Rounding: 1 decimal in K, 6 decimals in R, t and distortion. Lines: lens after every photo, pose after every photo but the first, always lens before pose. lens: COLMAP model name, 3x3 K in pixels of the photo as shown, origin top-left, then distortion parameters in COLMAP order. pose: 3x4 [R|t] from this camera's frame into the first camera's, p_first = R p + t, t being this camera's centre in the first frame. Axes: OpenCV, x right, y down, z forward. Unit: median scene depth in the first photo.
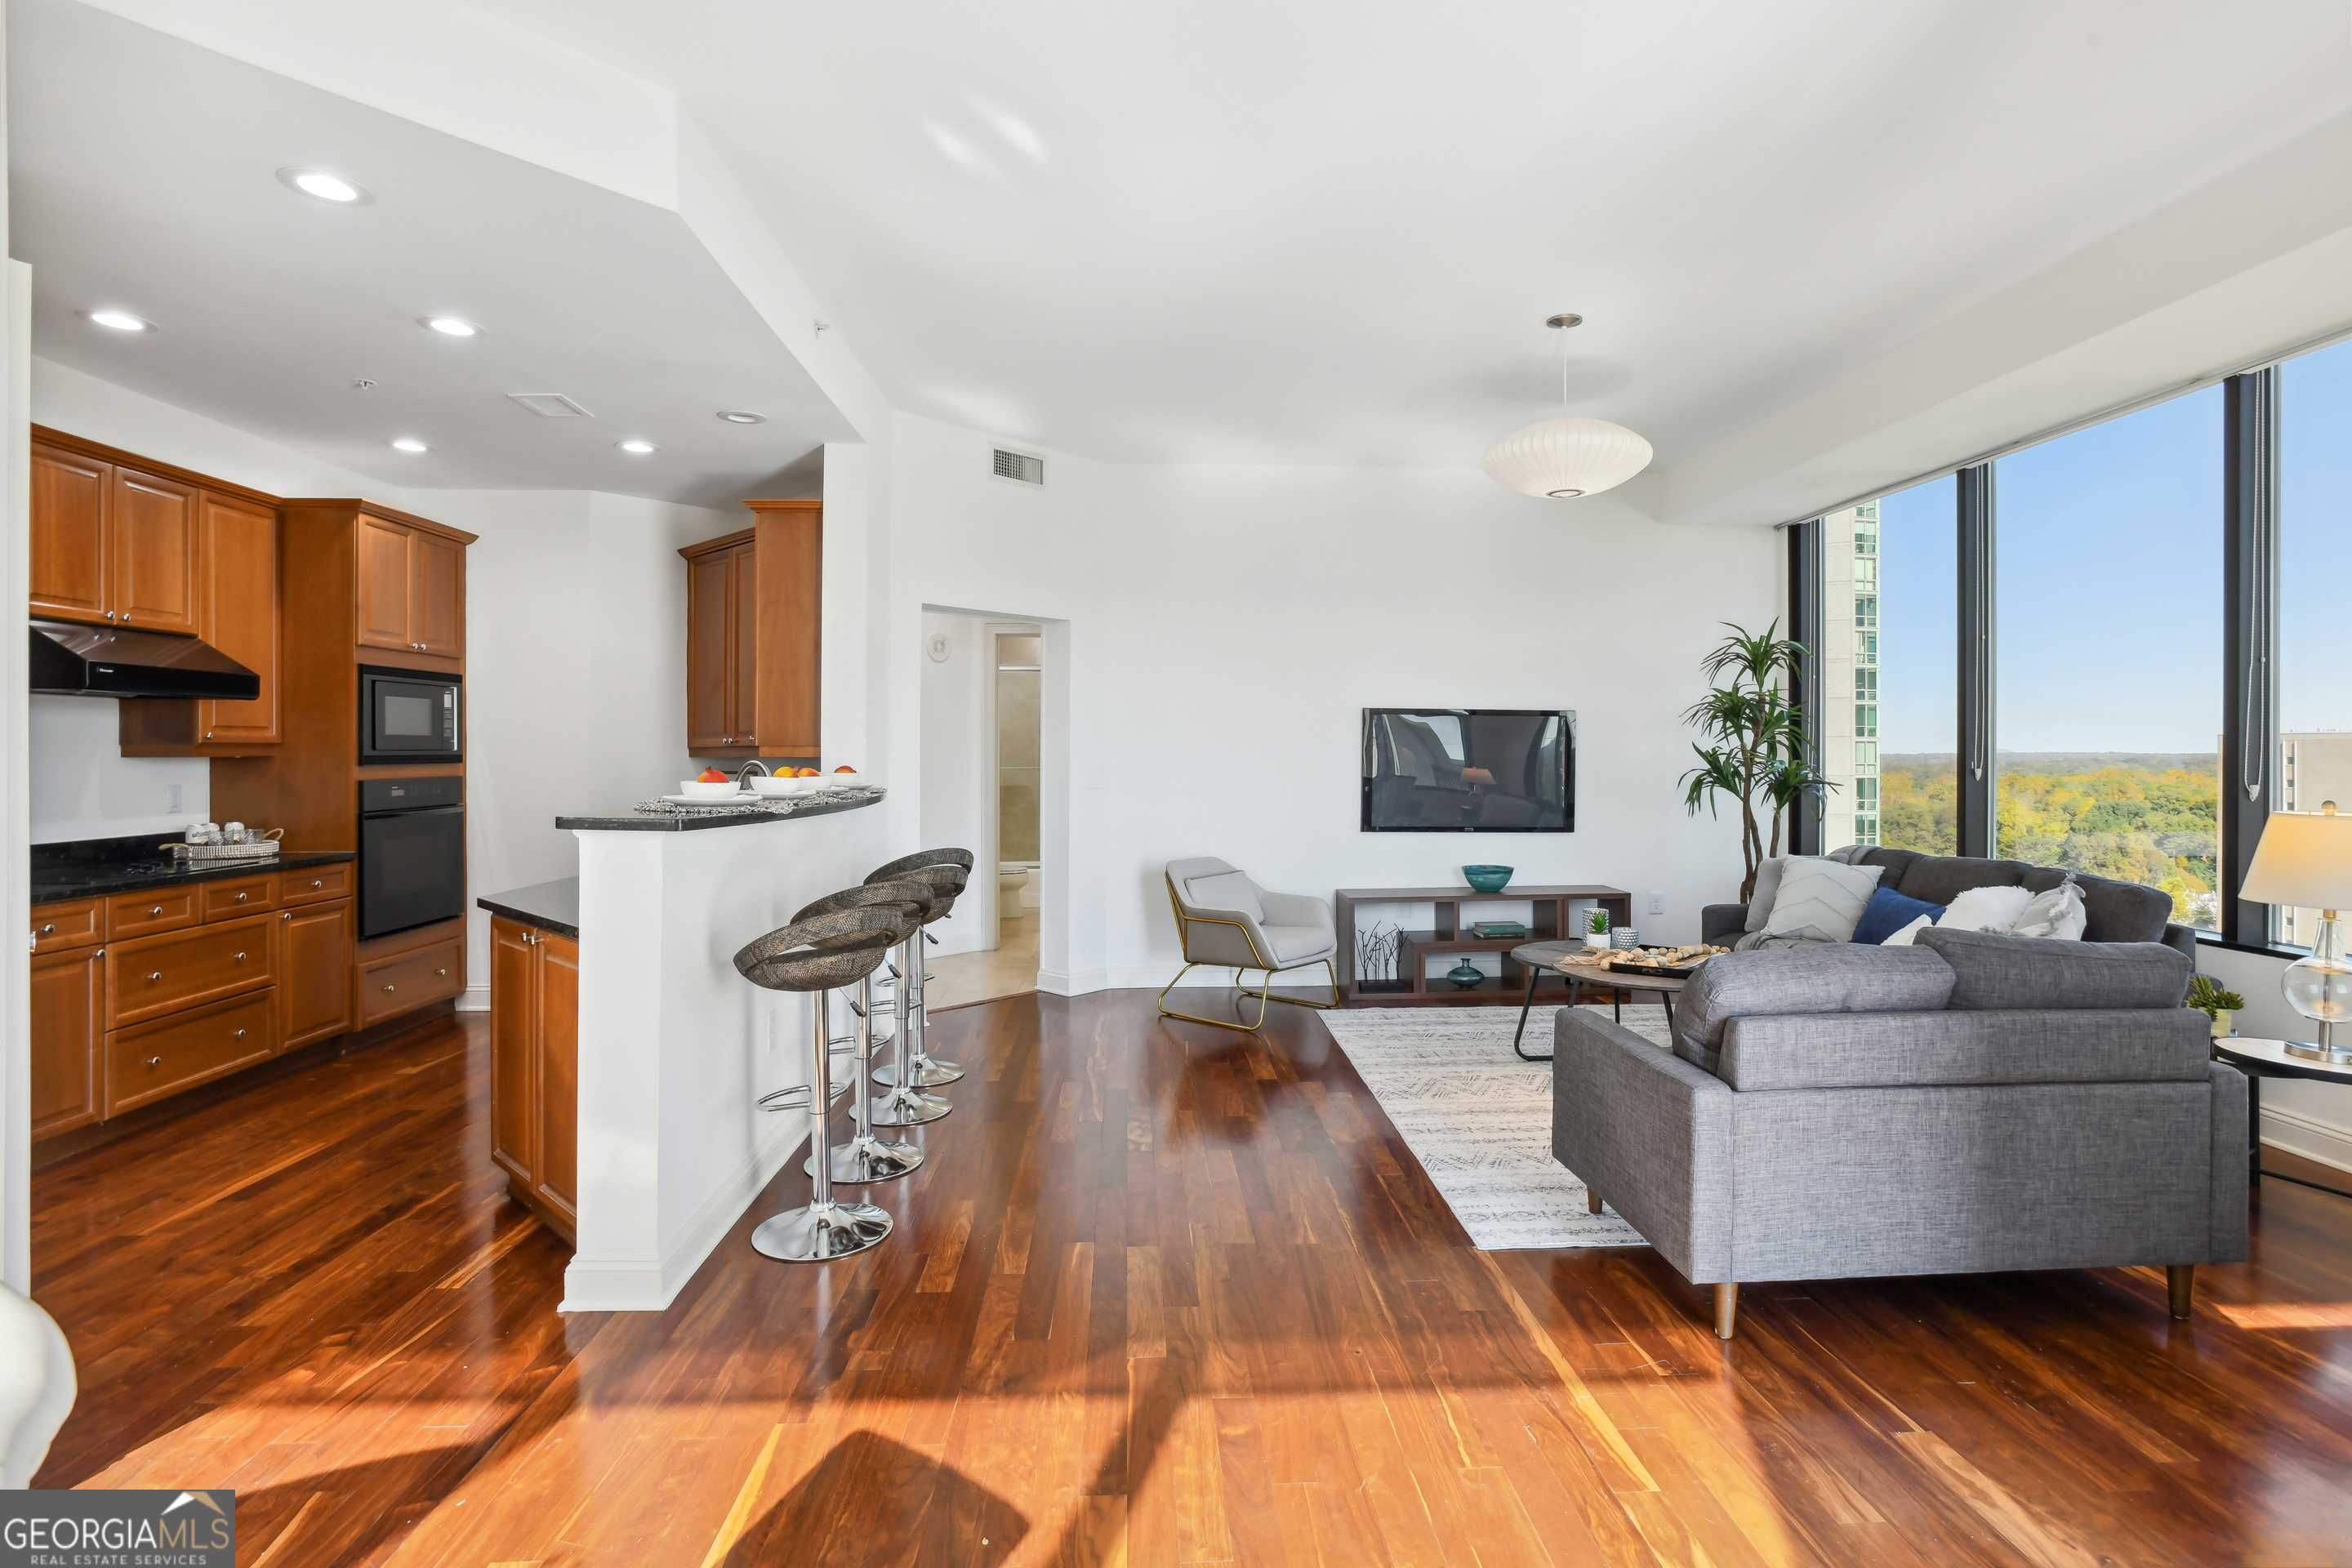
lens RADIAL K [[1143.6, 0, 1161.3], [0, 1143.6, 760.9], [0, 0, 1]] dist [-0.012460, 0.007815]
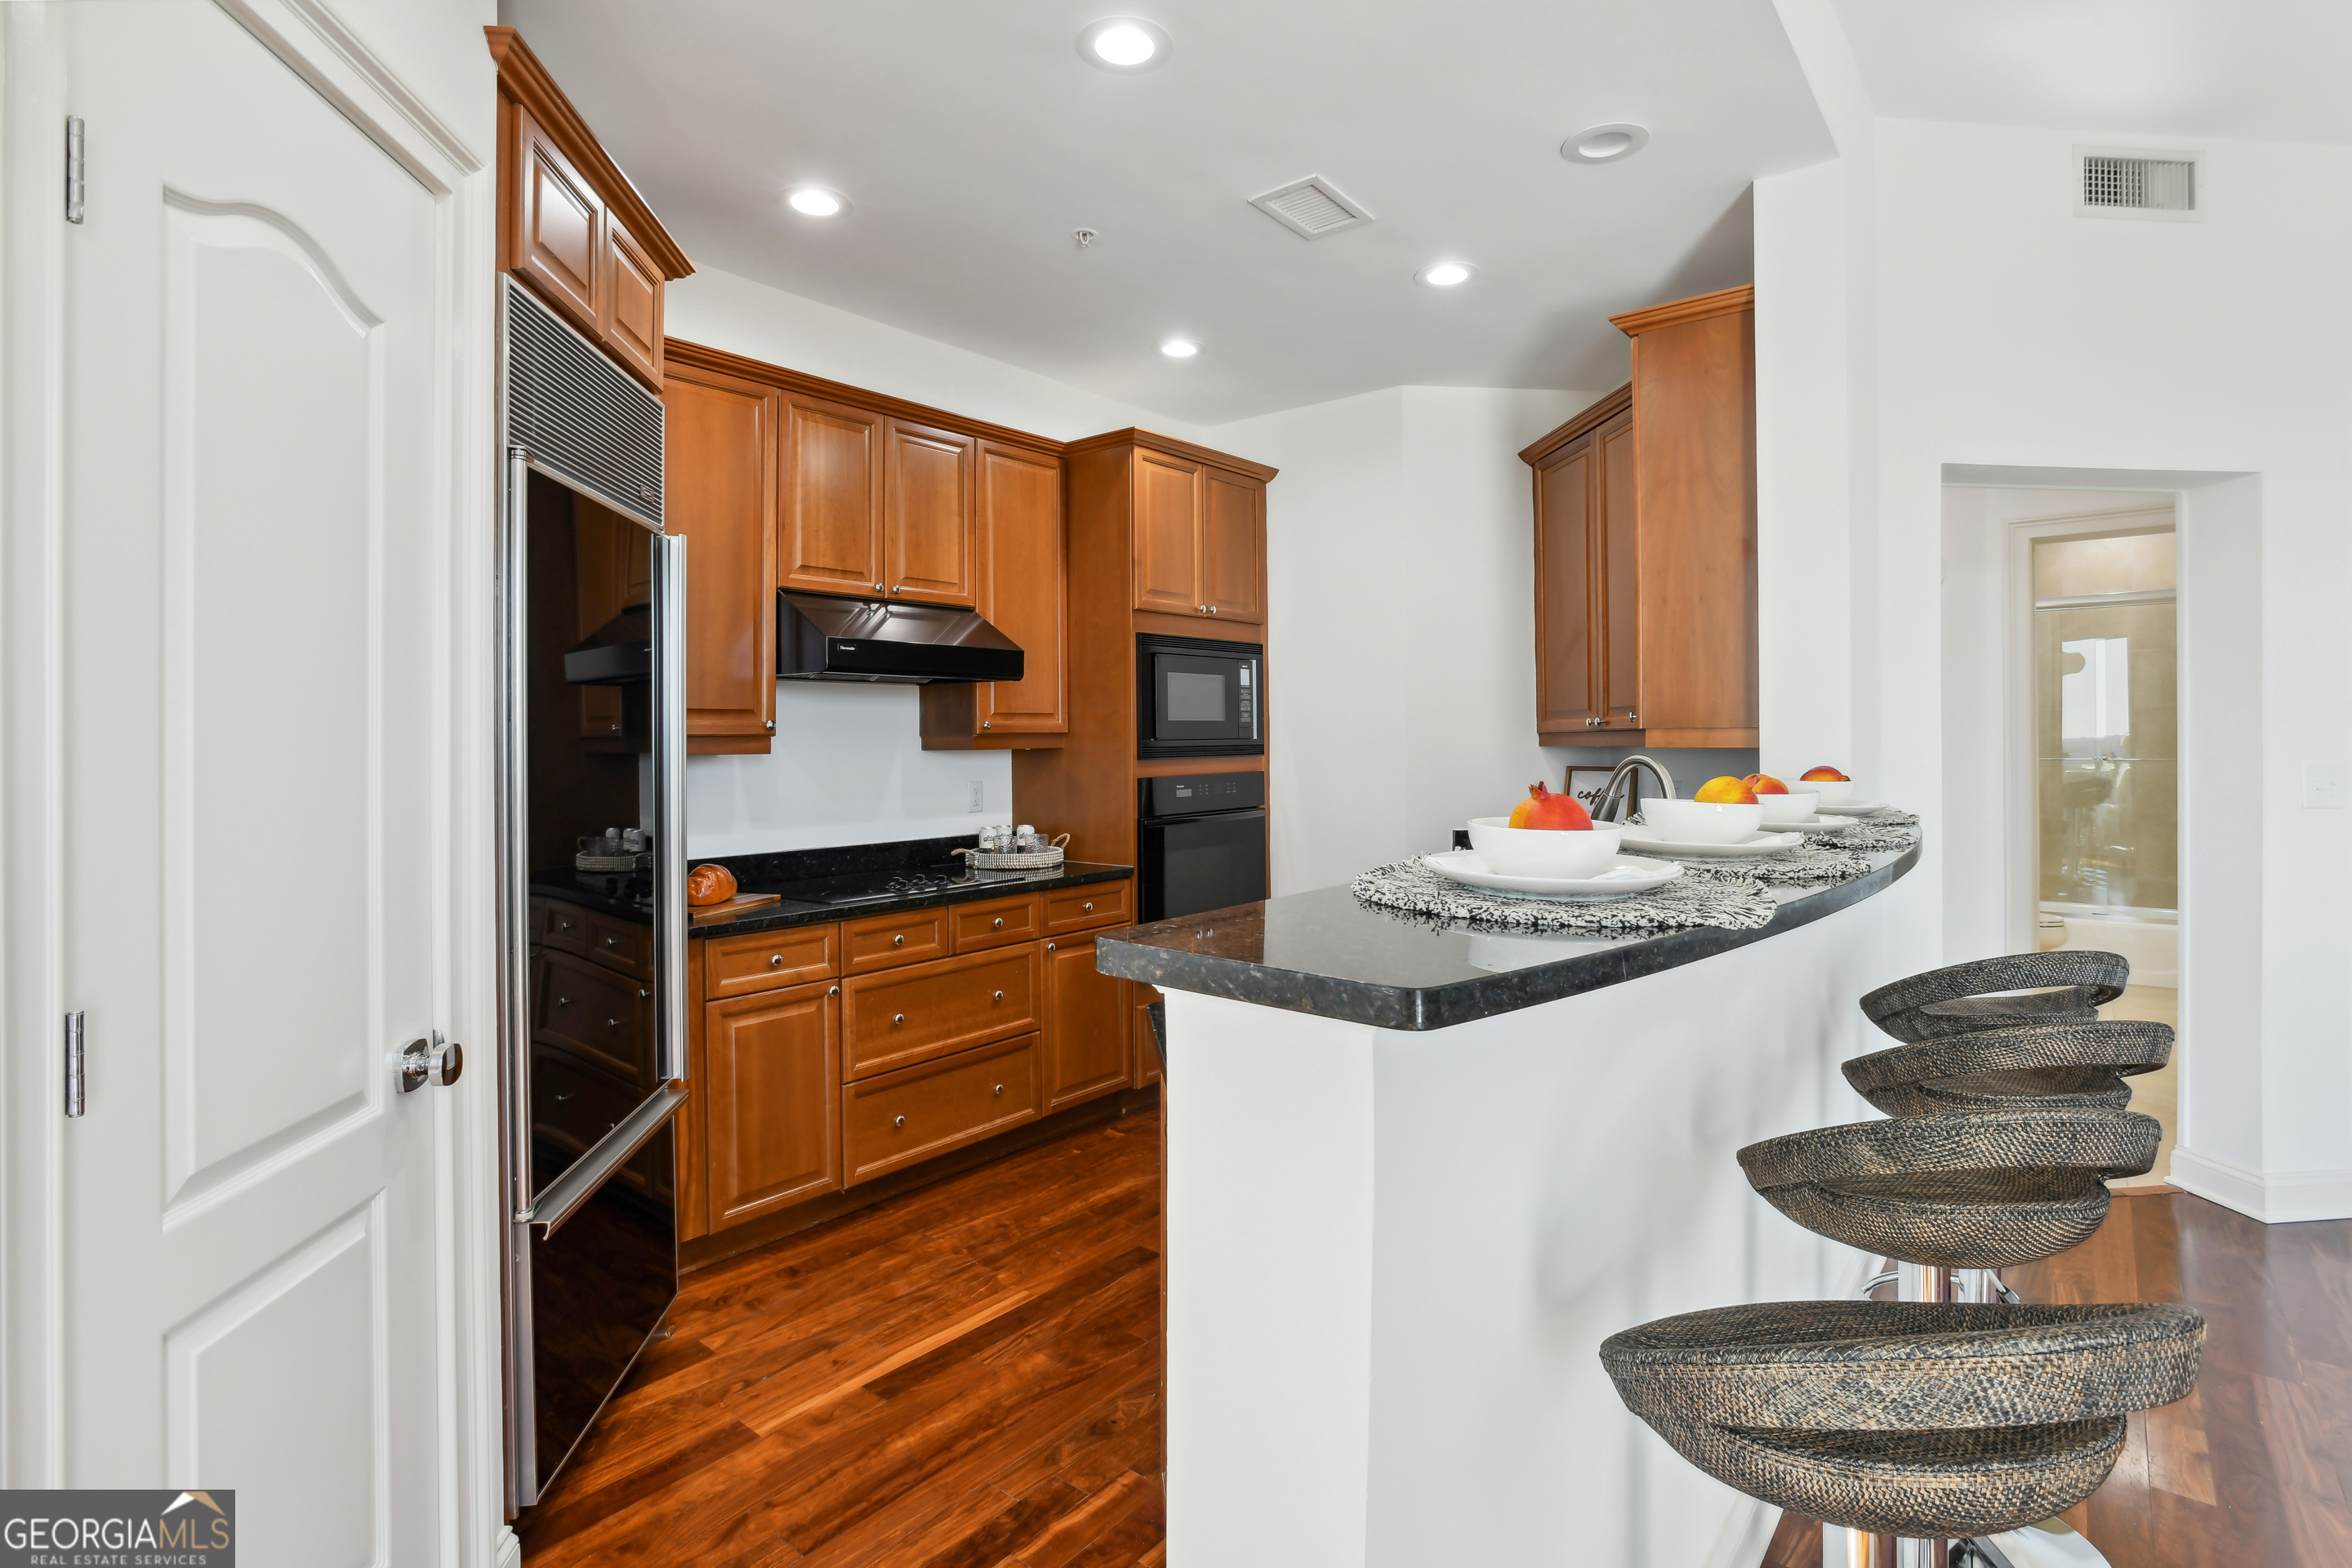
lens RADIAL K [[1159.7, 0, 1167.5], [0, 1159.7, 746.4], [0, 0, 1]] dist [-0.062234, 0.025012]
pose [[0.752424, -0.003297, -0.658671, -0.152603], [0.004330, 0.999991, -0.000060, -0.005188], [0.658665, -0.002807, 0.752431, 0.405845]]
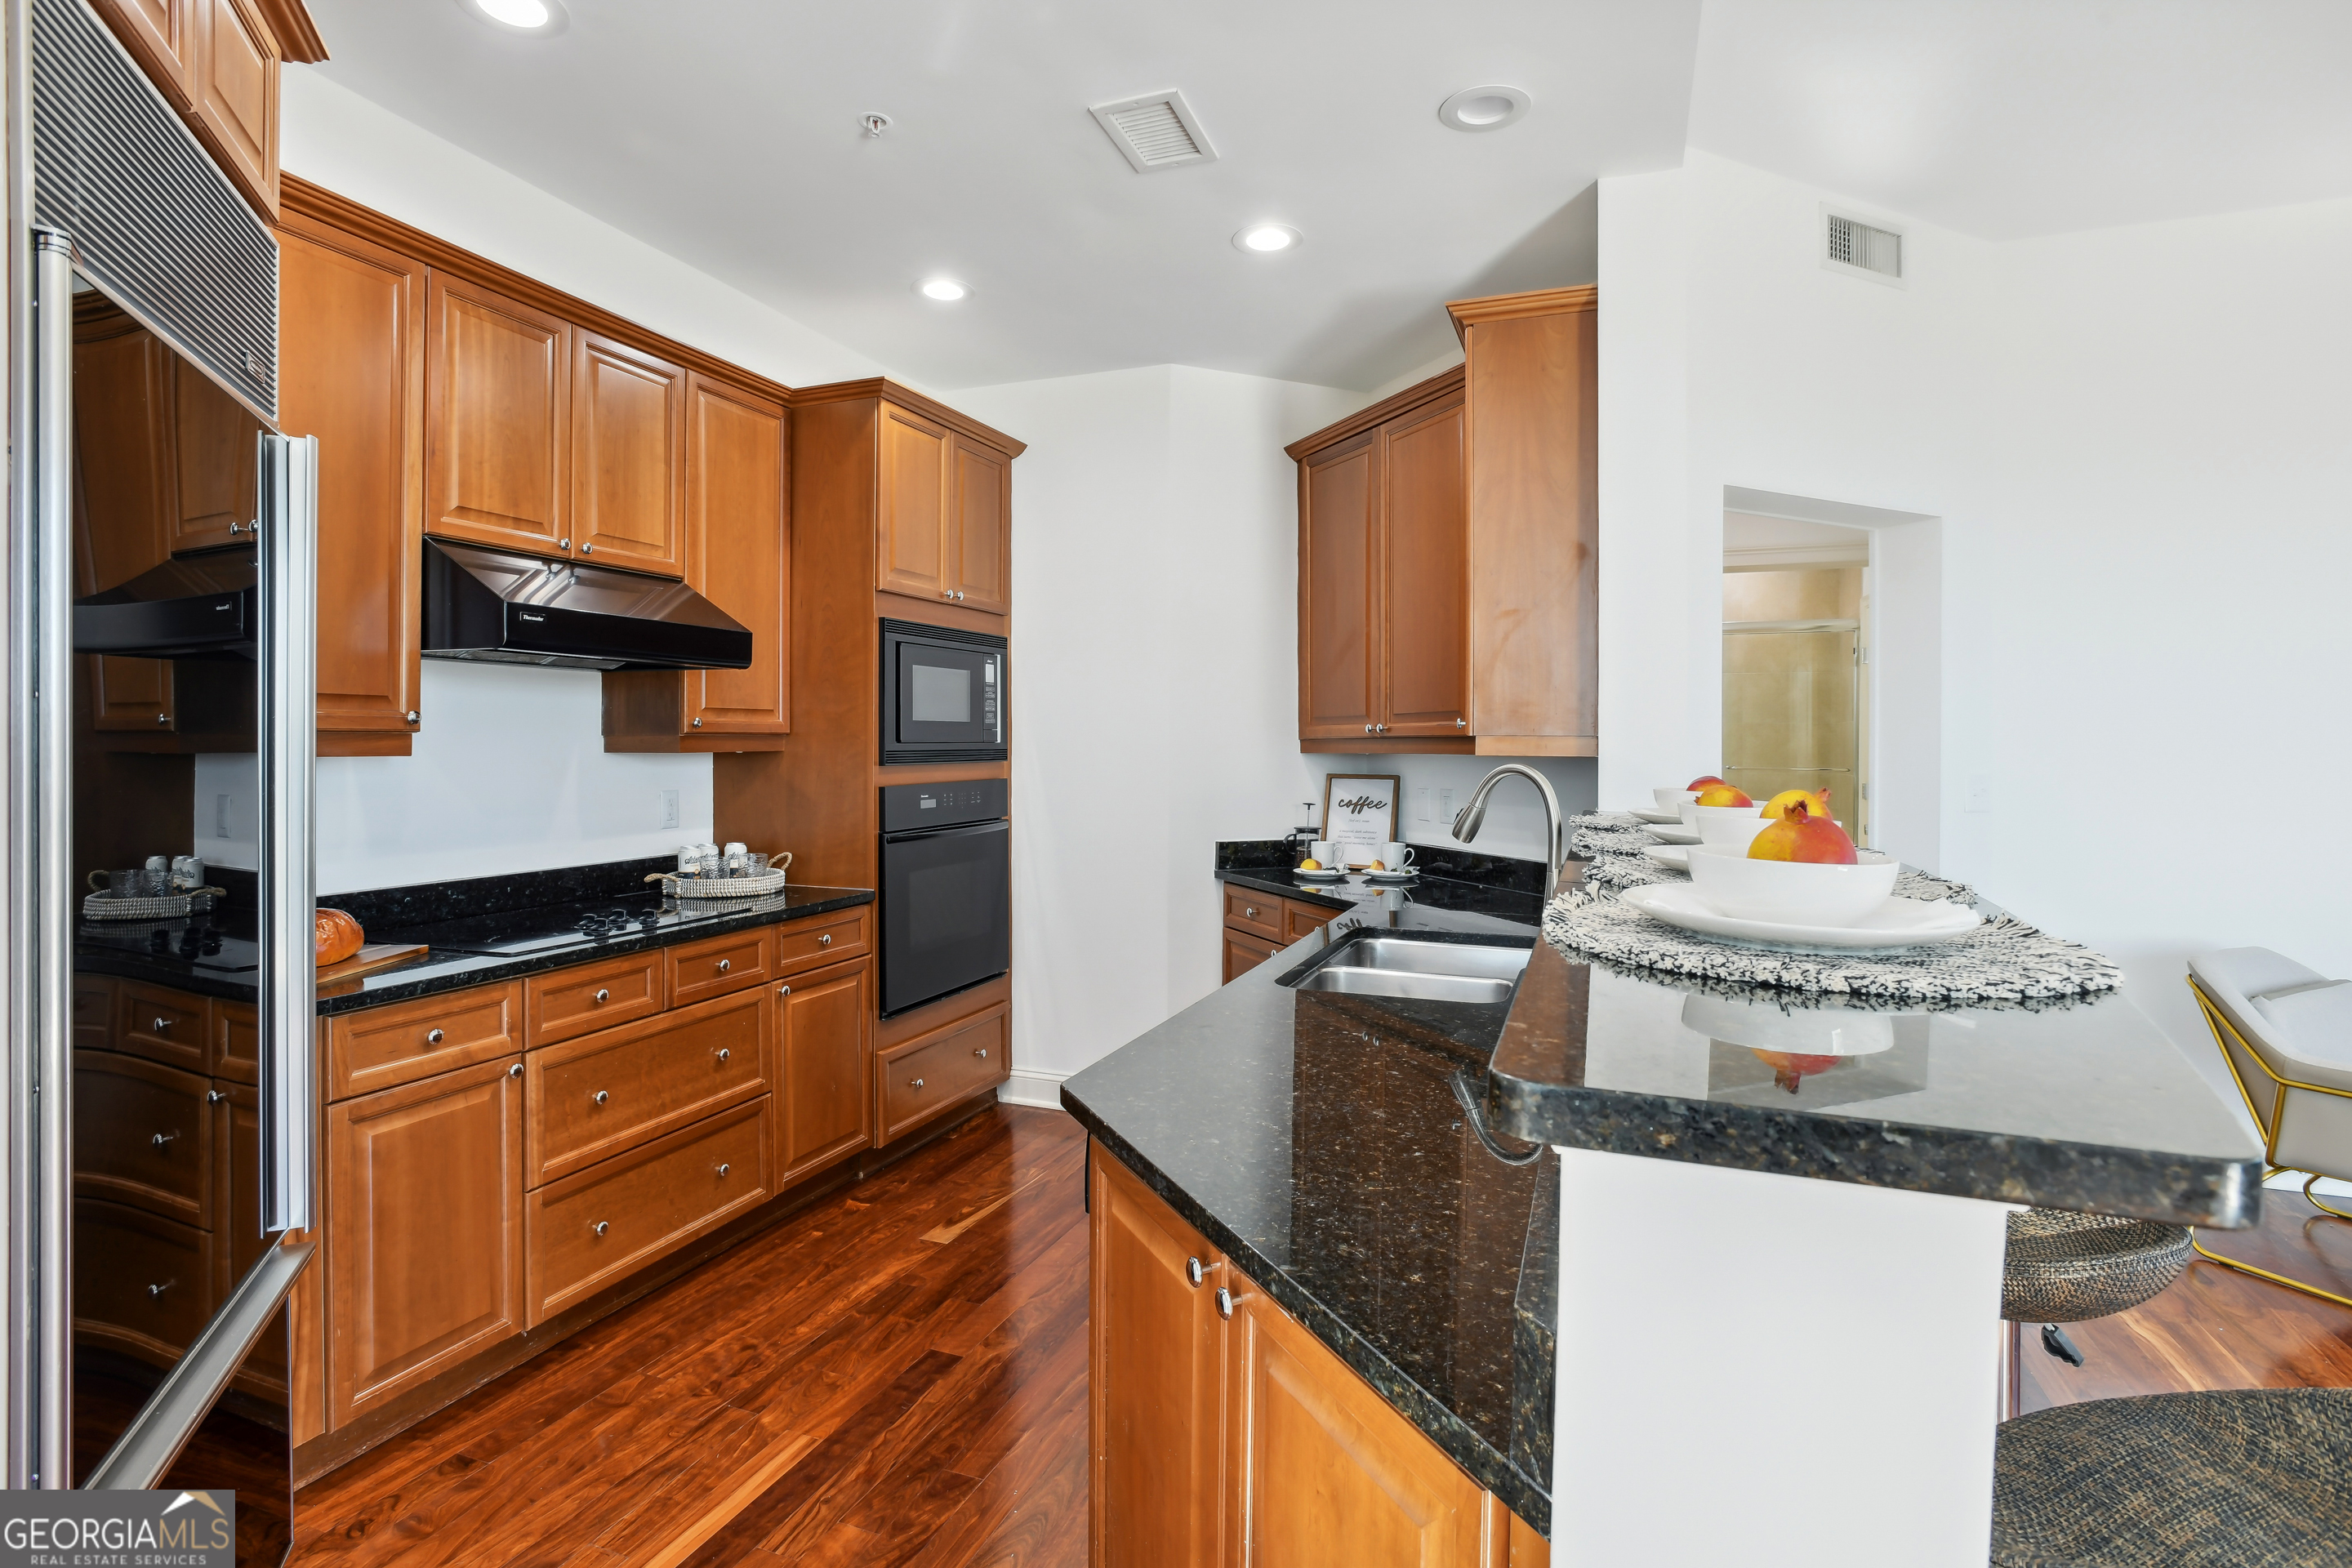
lens RADIAL K [[1163.1, 0, 1182.5], [0, 1163.1, 755.6], [0, 0, 1]] dist [-0.045756, 0.020204]
pose [[0.925186, 0.005058, -0.379480, -0.272661], [-0.003940, 0.999985, 0.003723, -0.005157], [0.379494, -0.001949, 0.925192, 0.426314]]
